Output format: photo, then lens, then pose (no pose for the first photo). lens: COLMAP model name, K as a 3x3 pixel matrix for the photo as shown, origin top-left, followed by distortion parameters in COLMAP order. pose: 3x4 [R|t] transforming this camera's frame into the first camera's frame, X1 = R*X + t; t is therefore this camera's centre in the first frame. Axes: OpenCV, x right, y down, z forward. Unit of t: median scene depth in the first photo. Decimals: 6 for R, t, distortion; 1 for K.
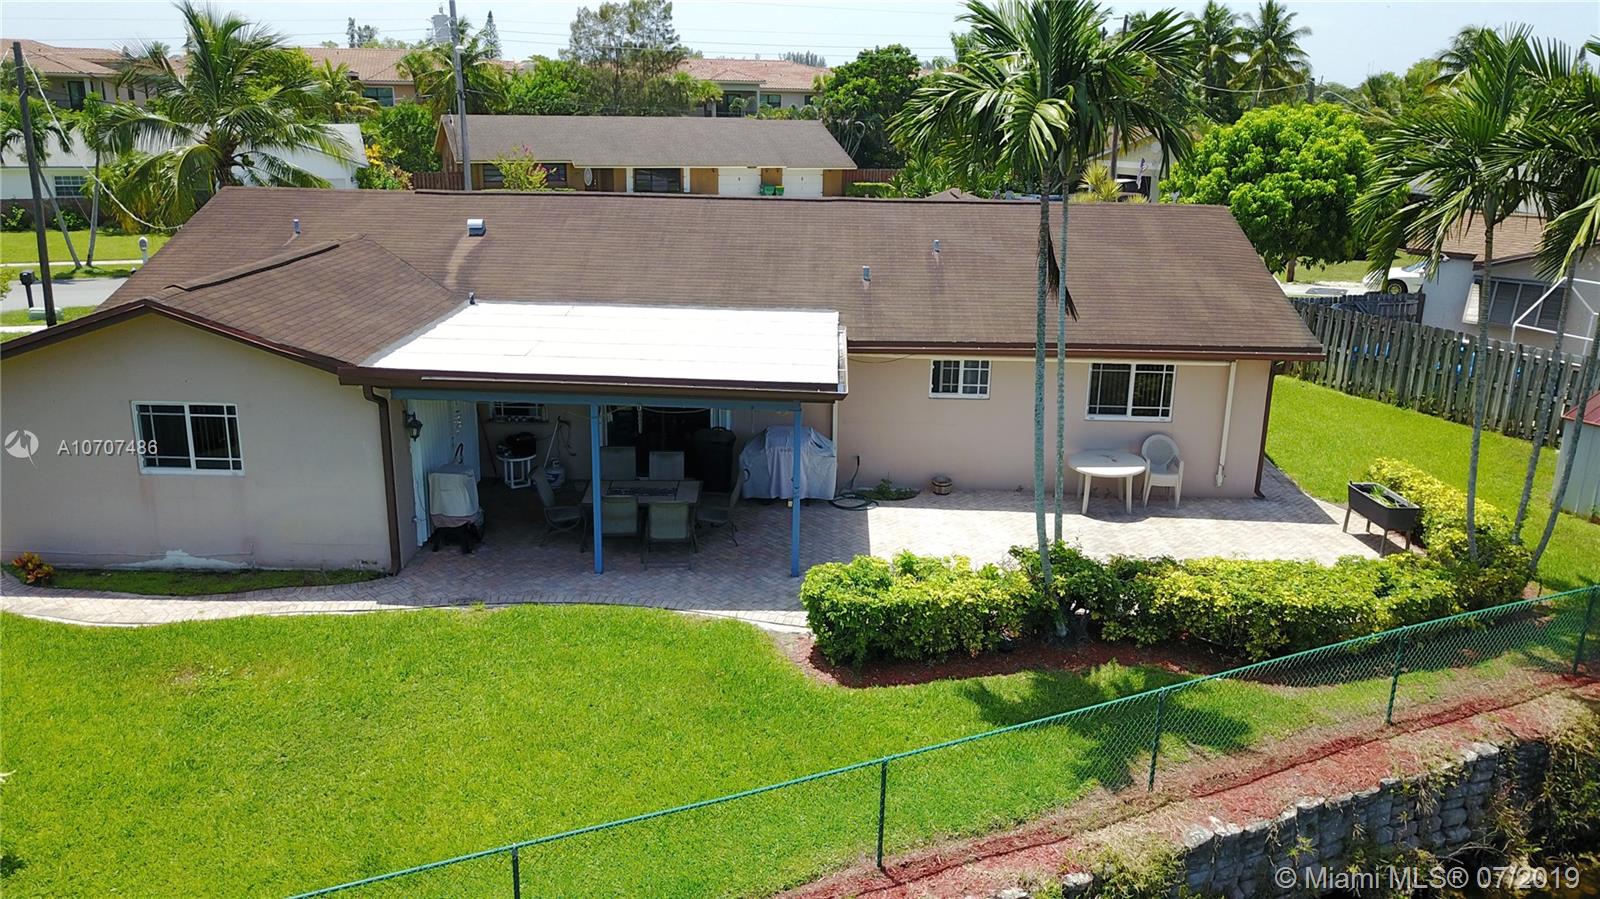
lens RADIAL K [[1229.0, 0, 807.6], [0, 1229.0, 418.4], [0, 0, 1]] dist [-0.025428, 0.011244]
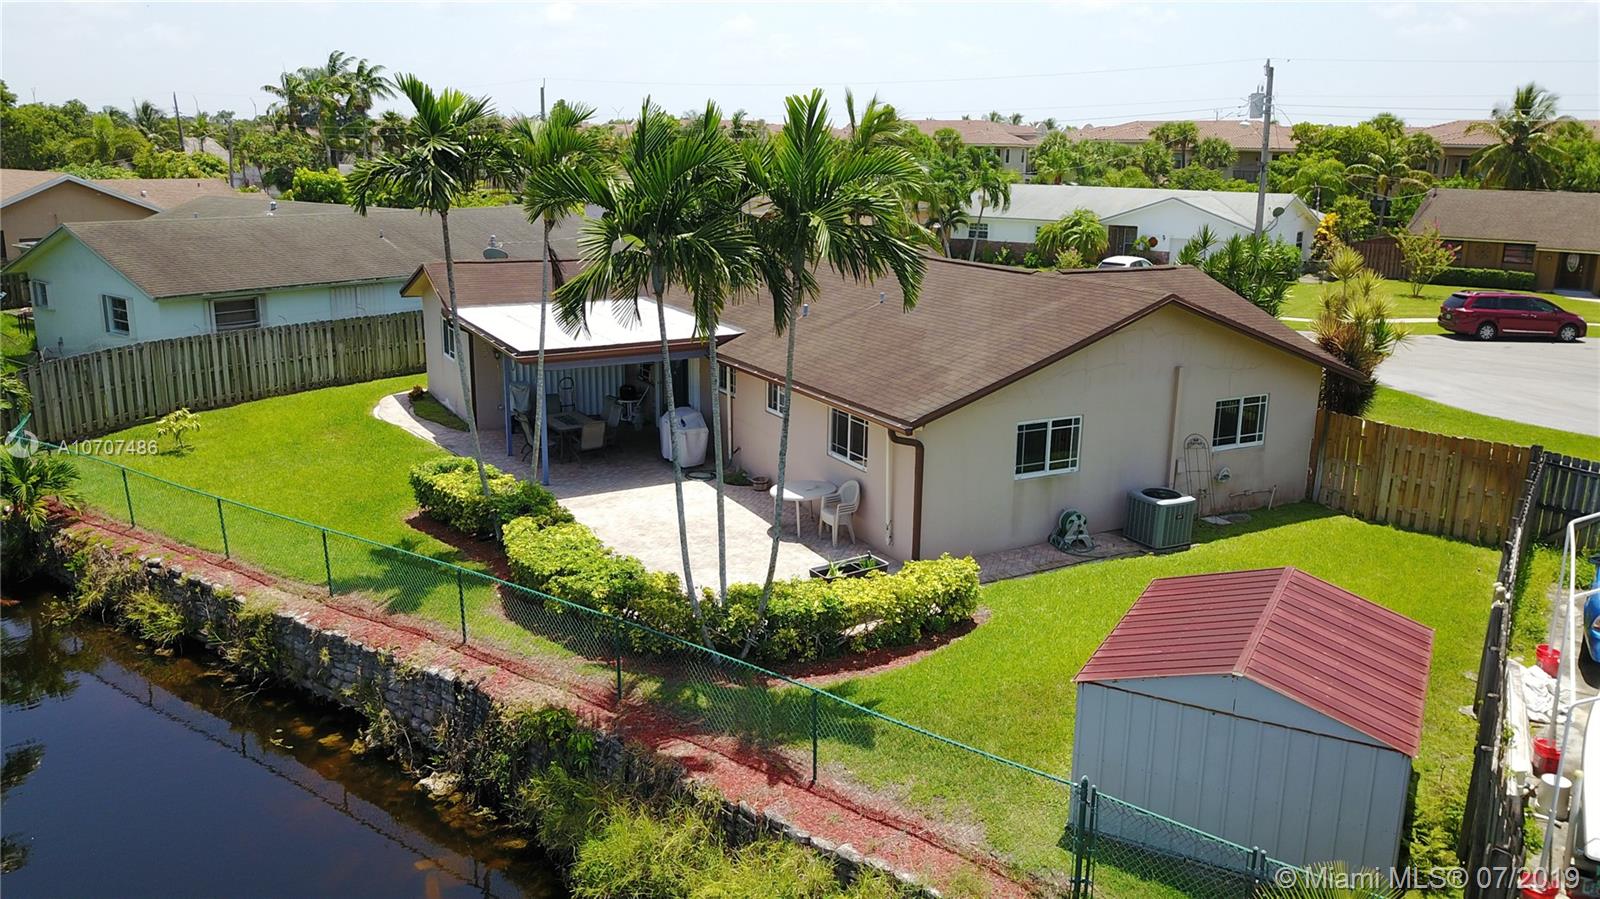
lens RADIAL K [[1229.0, 0, 807.6], [0, 1229.0, 418.4], [0, 0, 1]] dist [-0.025428, 0.011244]
pose [[0.488906, 0.172583, -0.855094, 1.521982], [-0.220931, 0.972773, 0.070015, -0.136874], [0.843896, 0.154686, 0.513723, 0.531930]]
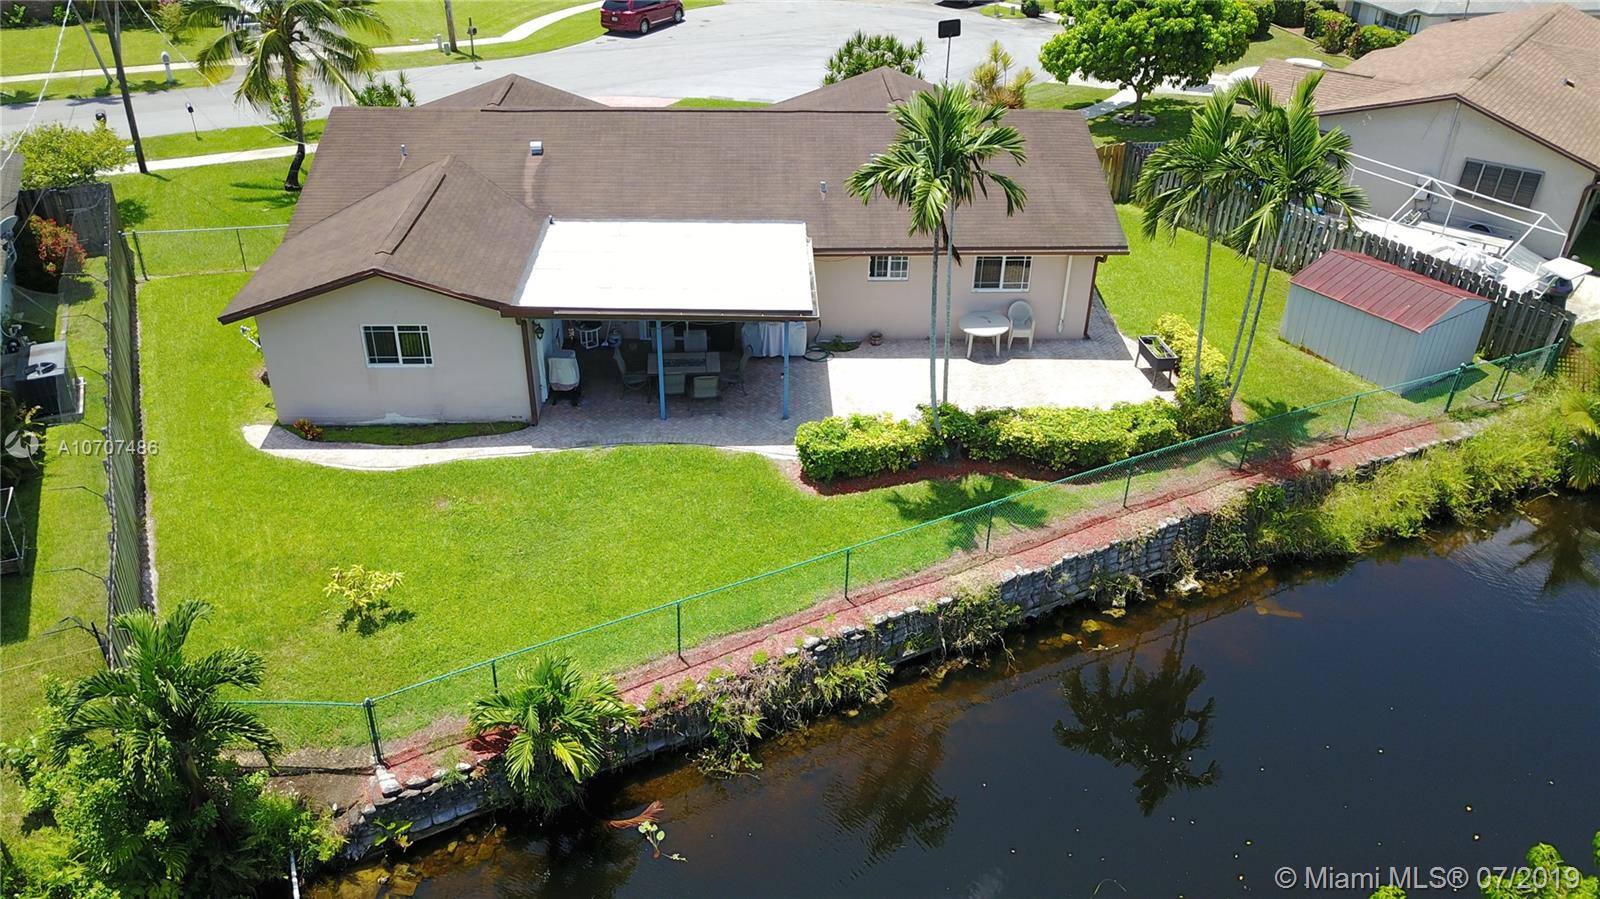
lens RADIAL K [[1229.0, 0, 807.6], [0, 1229.0, 418.4], [0, 0, 1]] dist [-0.025428, 0.011244]
pose [[0.998257, -0.029187, 0.051303, -0.068919], [0.015105, 0.966567, 0.255970, -0.304484], [-0.057058, -0.254749, 0.965322, -0.602518]]
